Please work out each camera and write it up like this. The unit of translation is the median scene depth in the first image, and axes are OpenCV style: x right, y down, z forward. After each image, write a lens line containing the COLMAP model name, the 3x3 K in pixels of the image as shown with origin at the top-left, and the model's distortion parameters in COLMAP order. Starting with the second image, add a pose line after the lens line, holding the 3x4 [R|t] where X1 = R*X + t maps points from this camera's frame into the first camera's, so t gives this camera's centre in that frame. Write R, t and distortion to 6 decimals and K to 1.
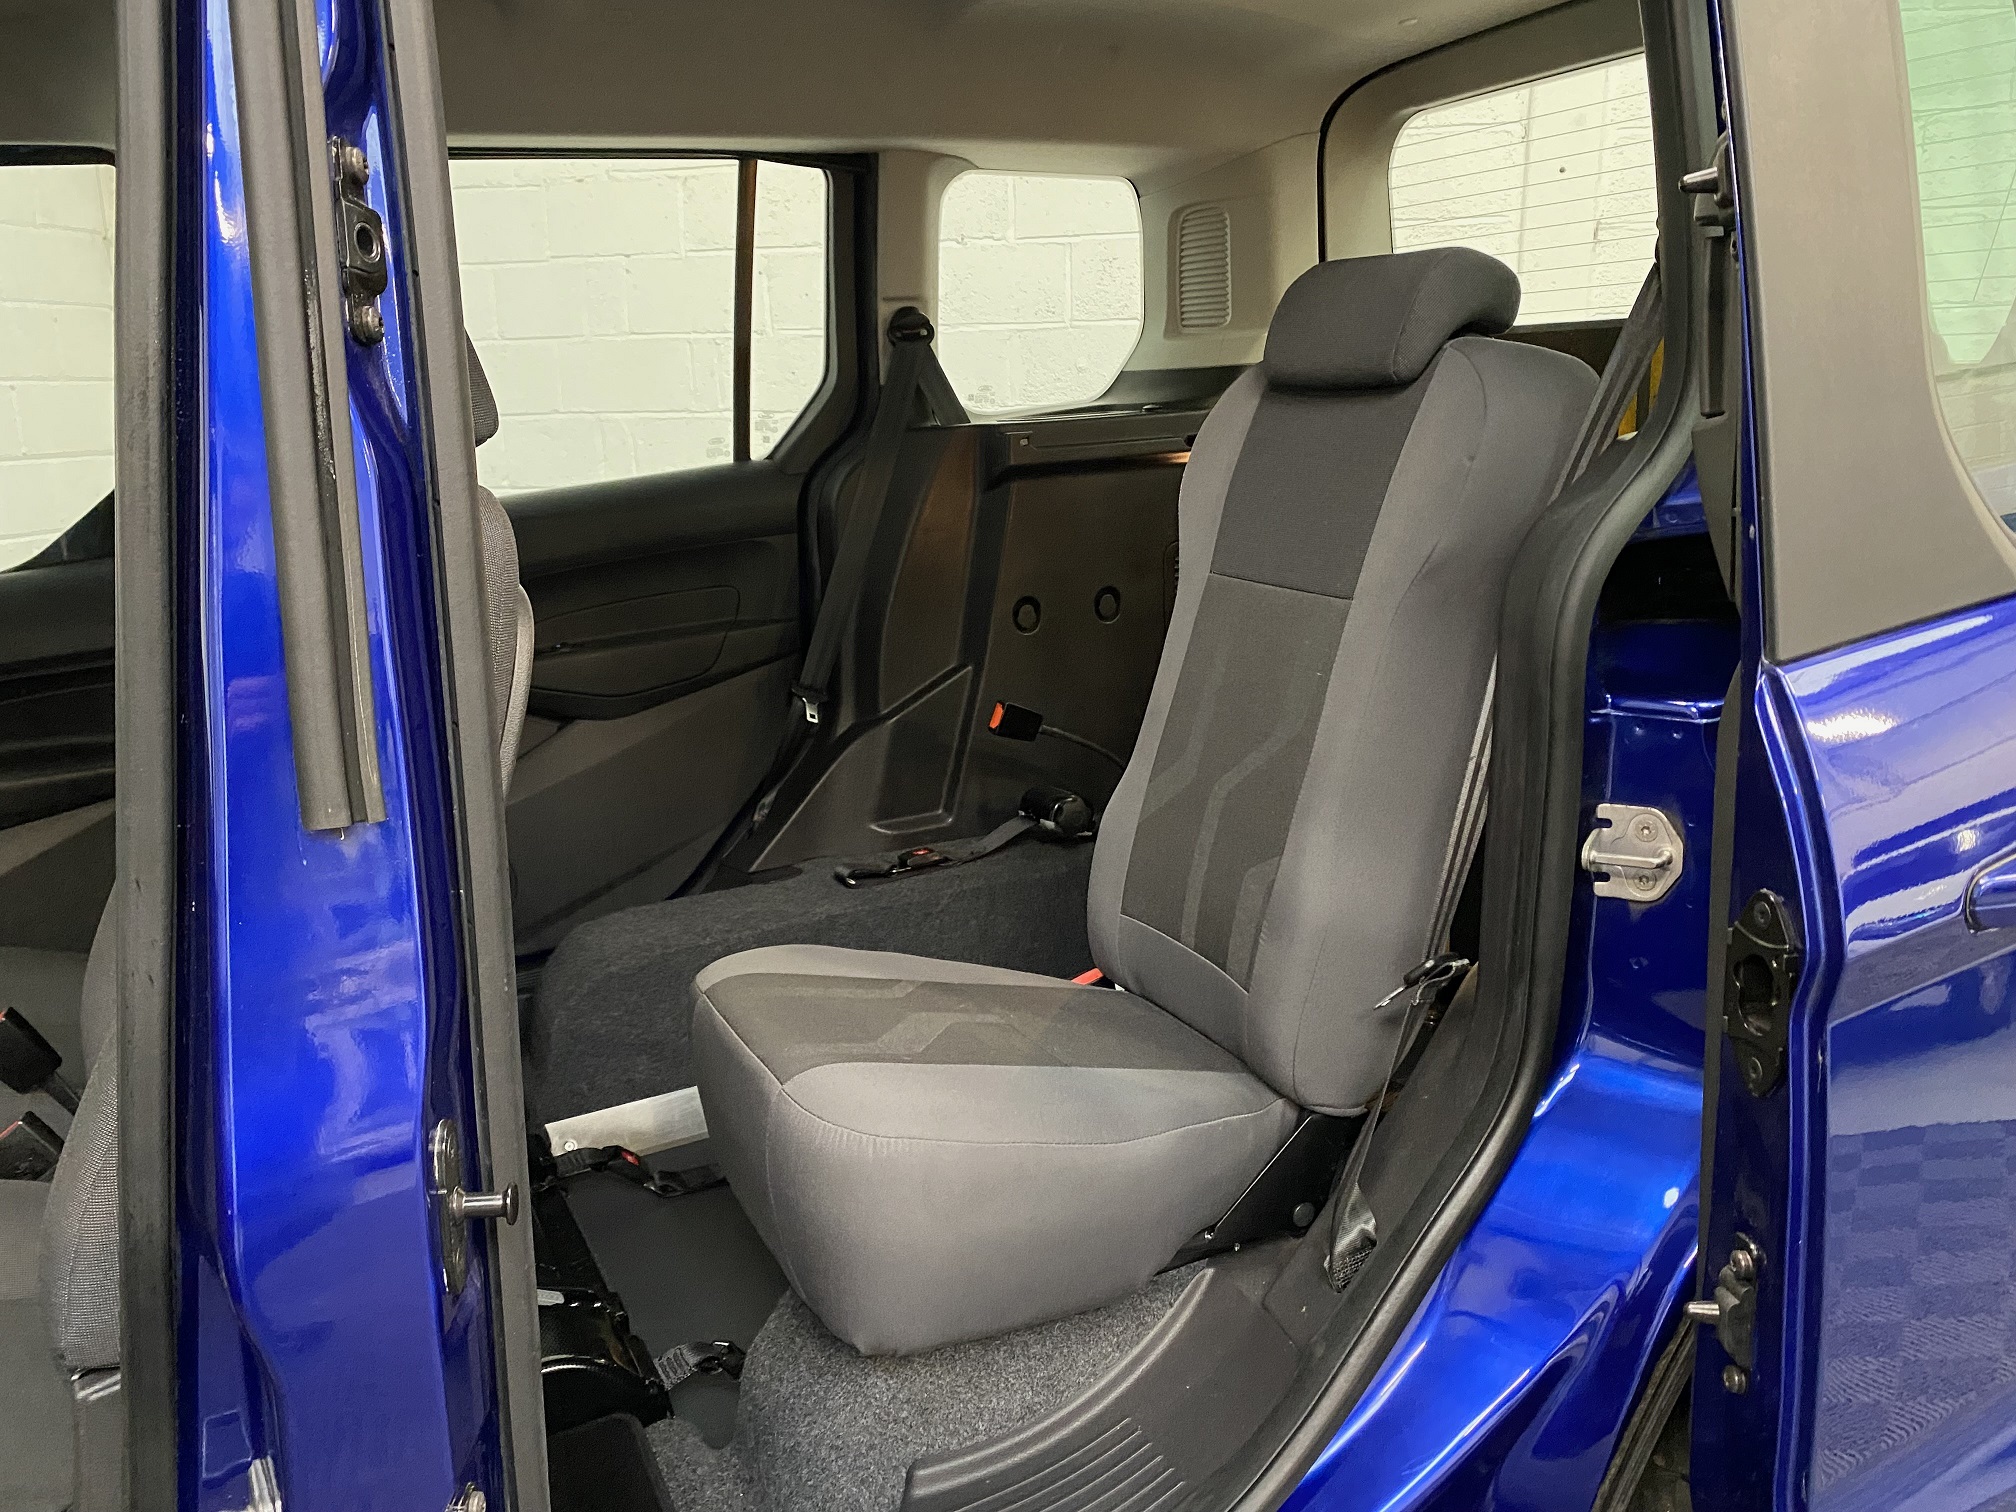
lens RADIAL K [[1509.0, 0, 982.0], [0, 1509.0, 765.0], [0, 0, 1]] dist [0.073016, -0.094910]
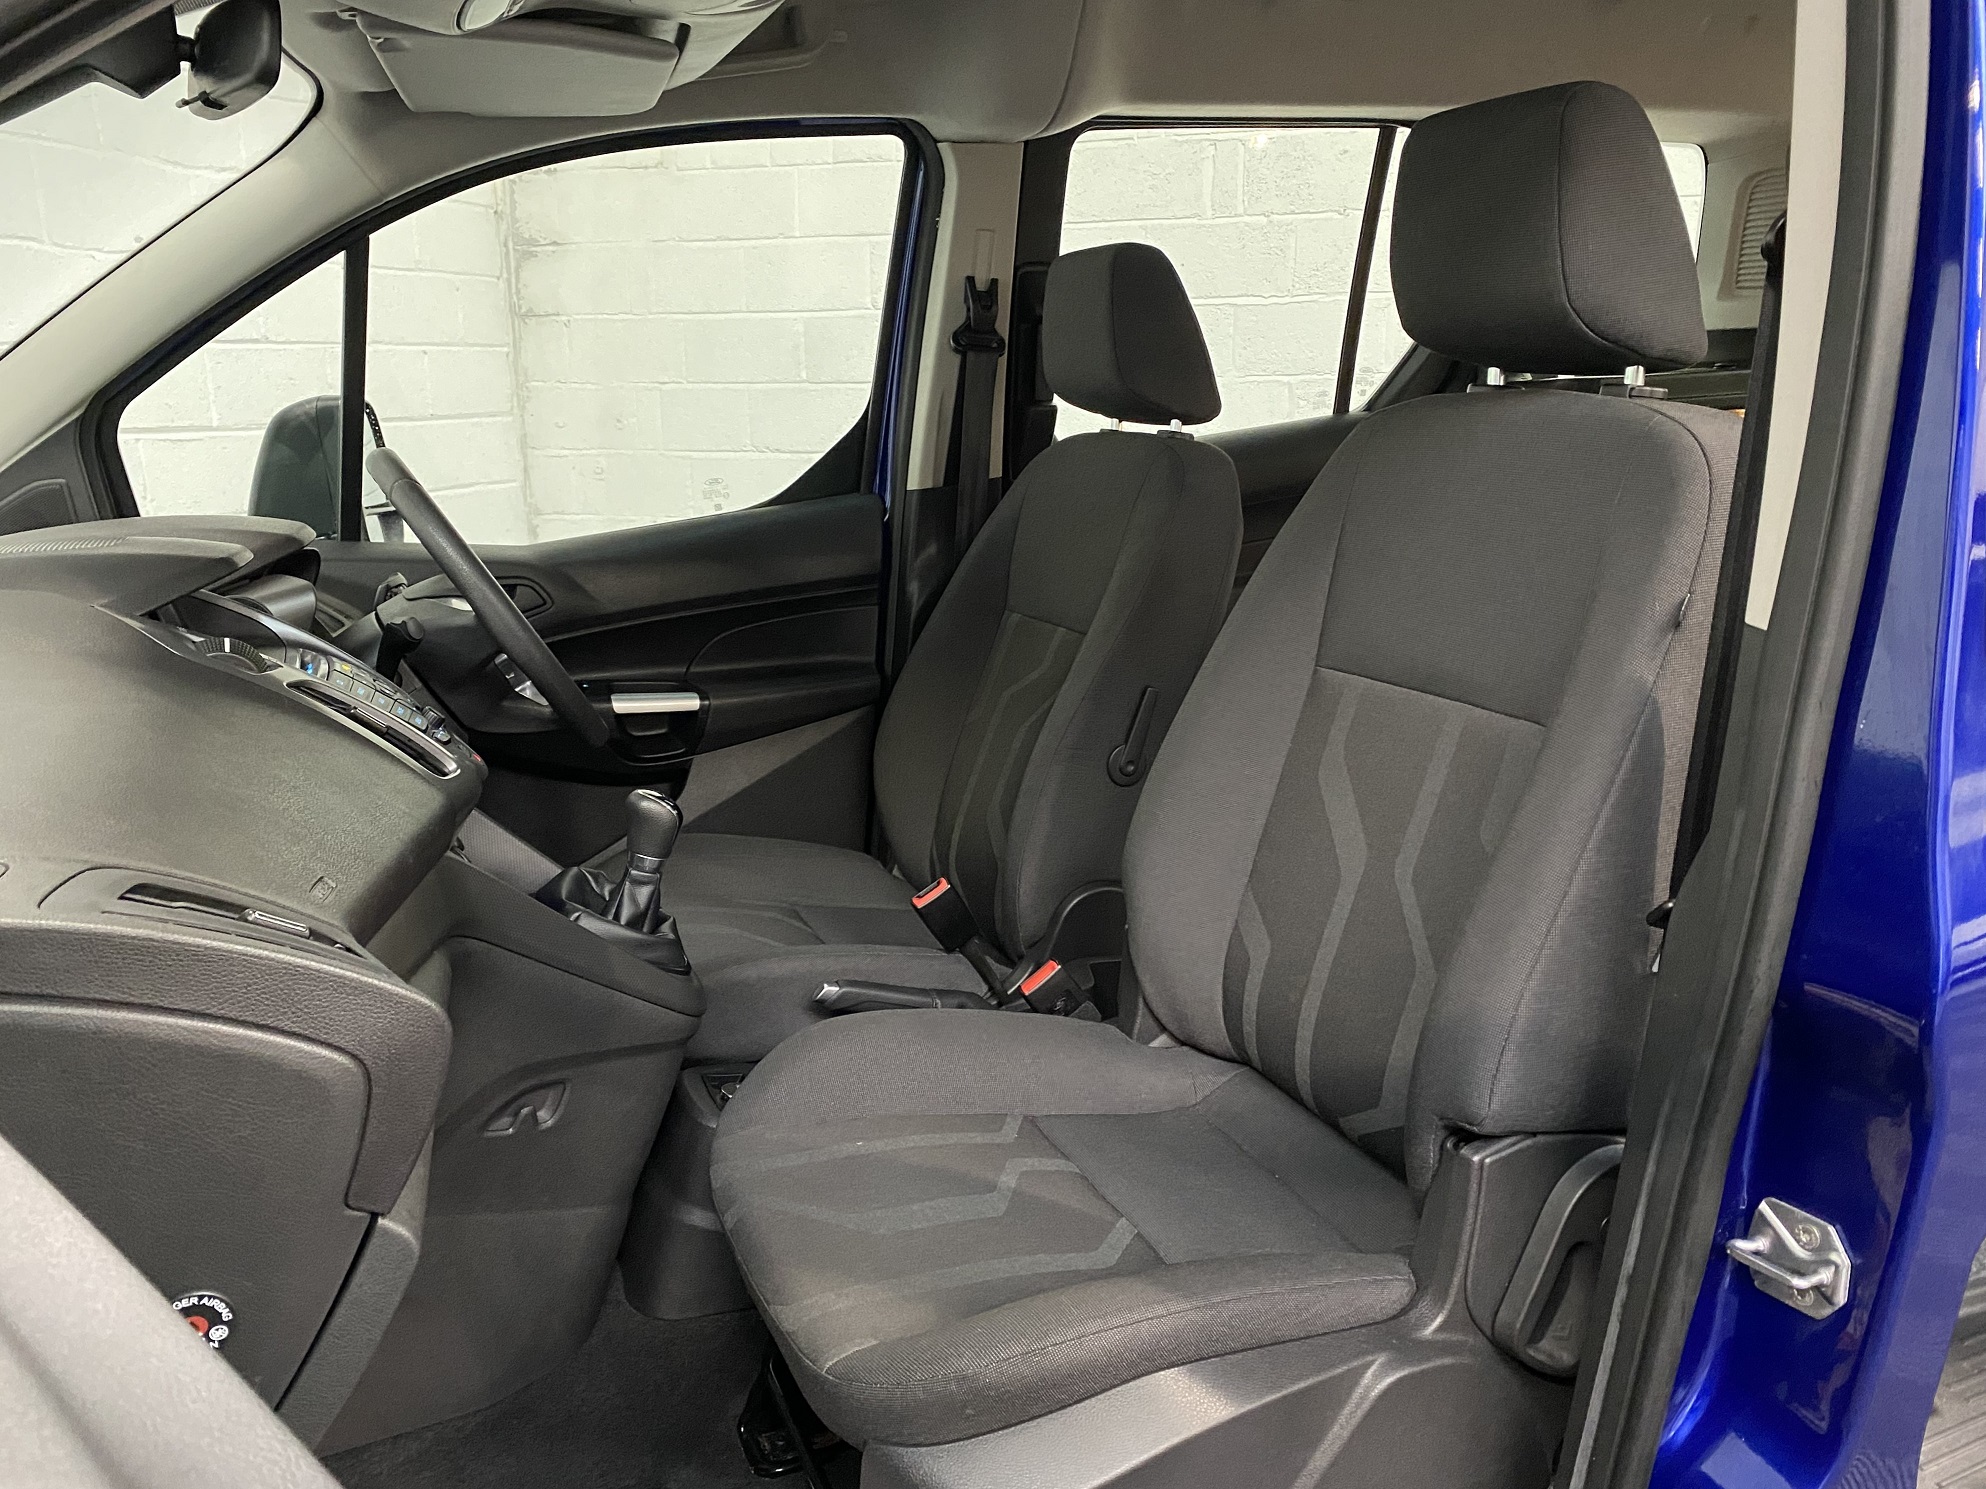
lens RADIAL K [[1520.8, 0, 1005.2], [0, 1520.8, 752.1], [0, 0, 1]] dist [0.021305, -0.004163]
pose [[0.997474, 0.022556, -0.067357, -0.436147], [-0.022229, 0.999737, 0.005606, 0.047951], [0.067465, -0.004094, 0.997713, -0.104613]]
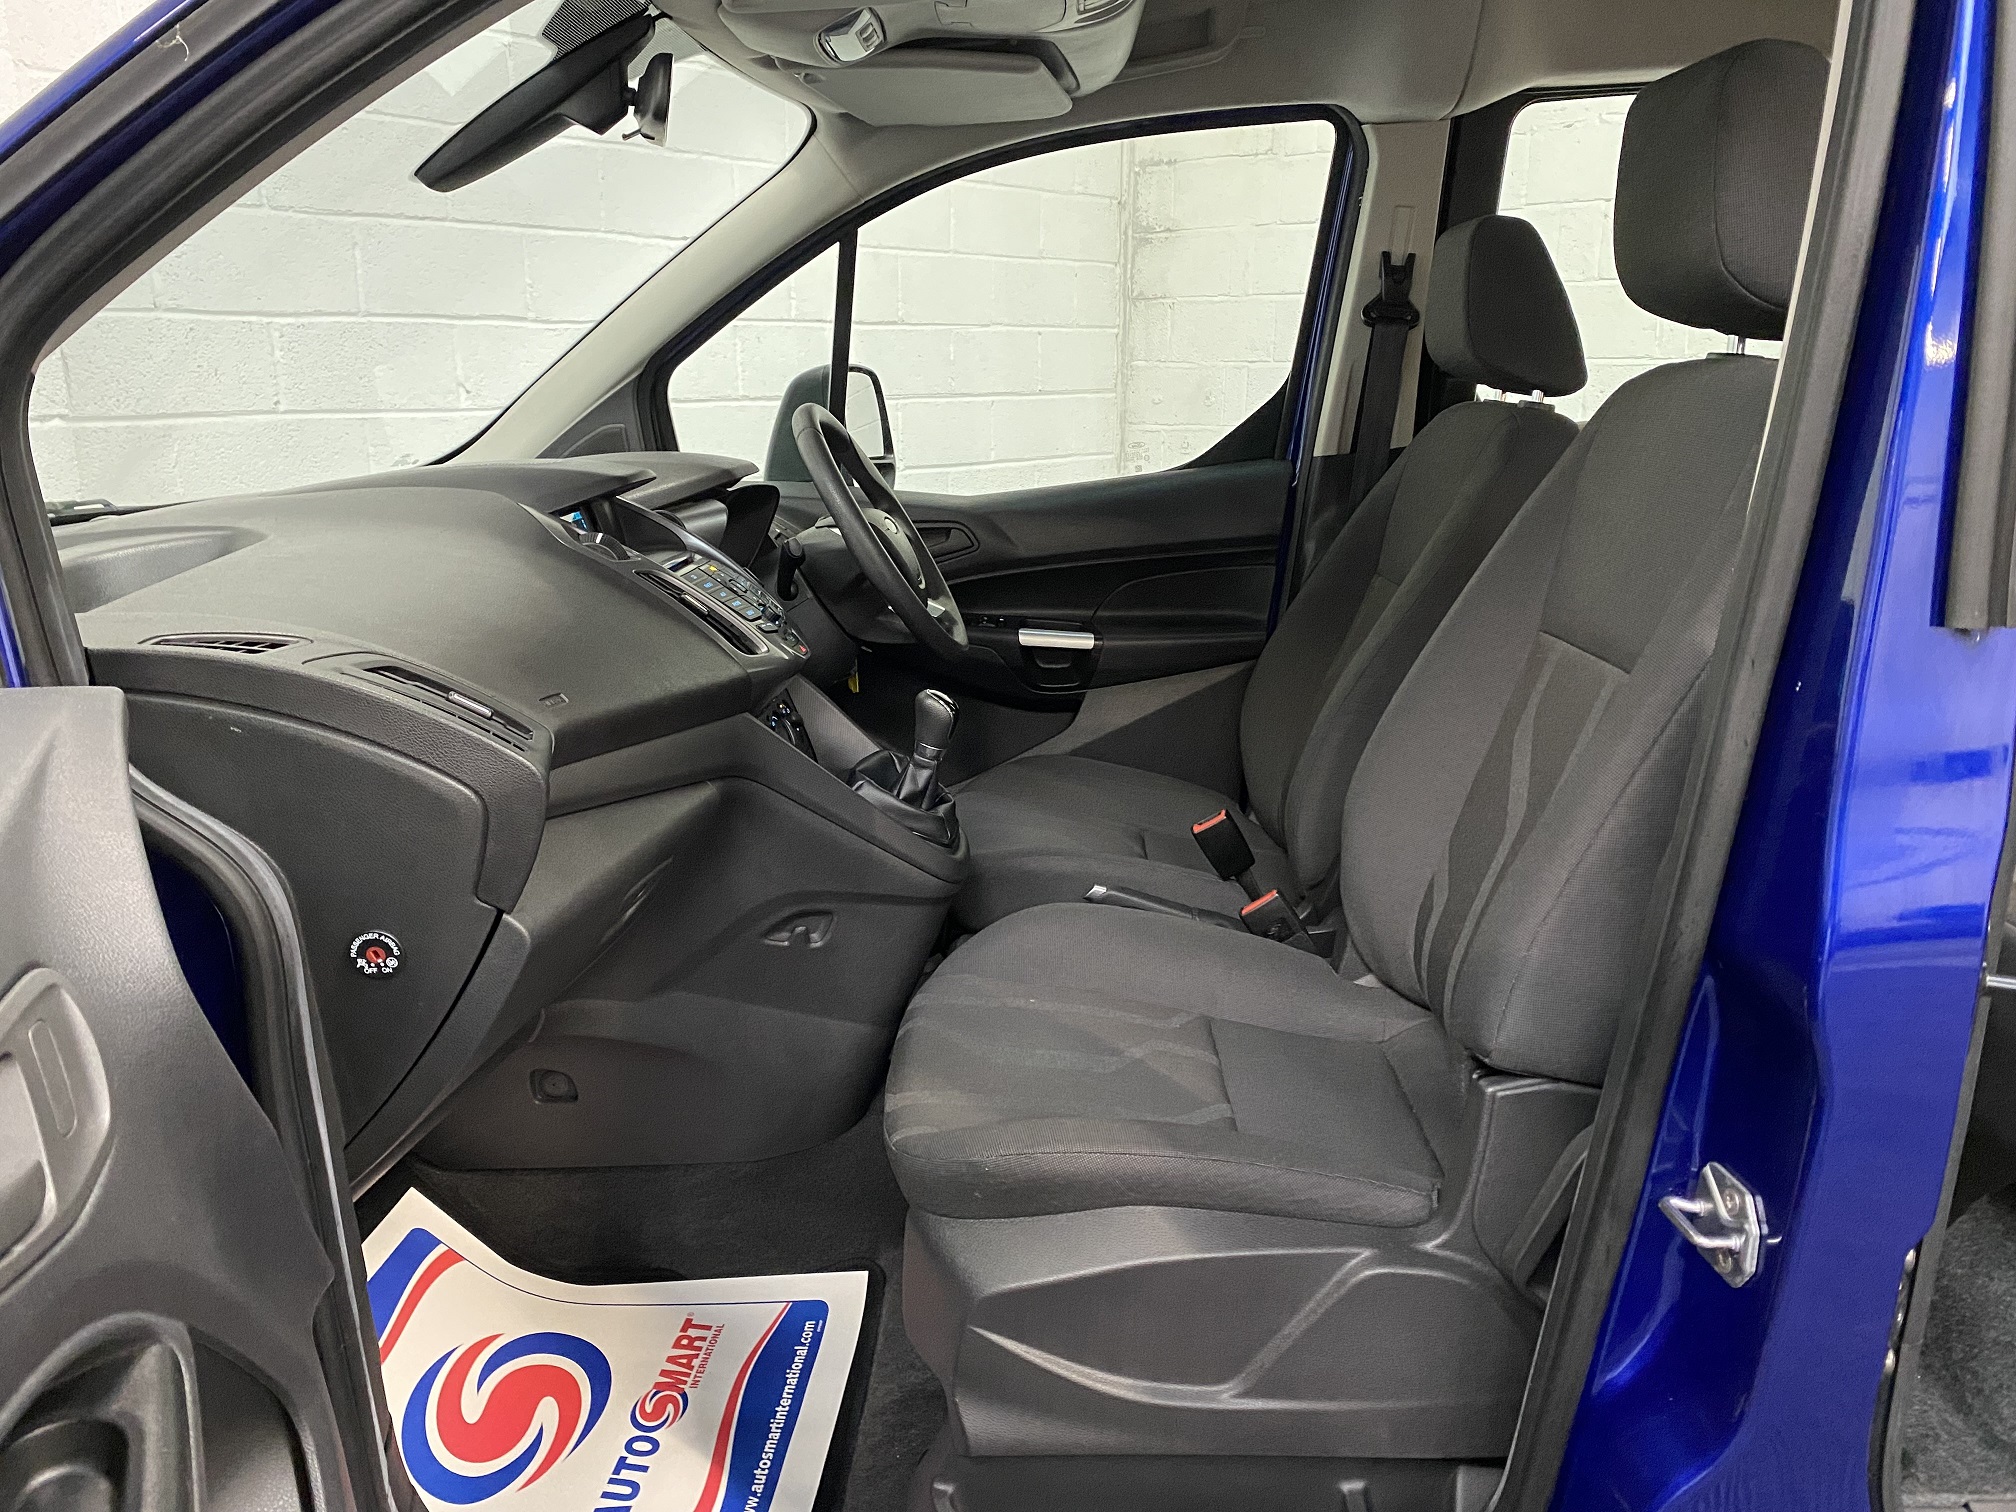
lens RADIAL K [[1515.9, 0, 1007.7], [0, 1515.9, 745.8], [0, 0, 1]] dist [0.098922, -0.216306]
pose [[0.877090, 0.129305, -0.462593, -0.193334], [-0.123899, 0.991397, 0.042201, 0.064627], [0.464070, 0.020301, 0.885566, -0.143685]]
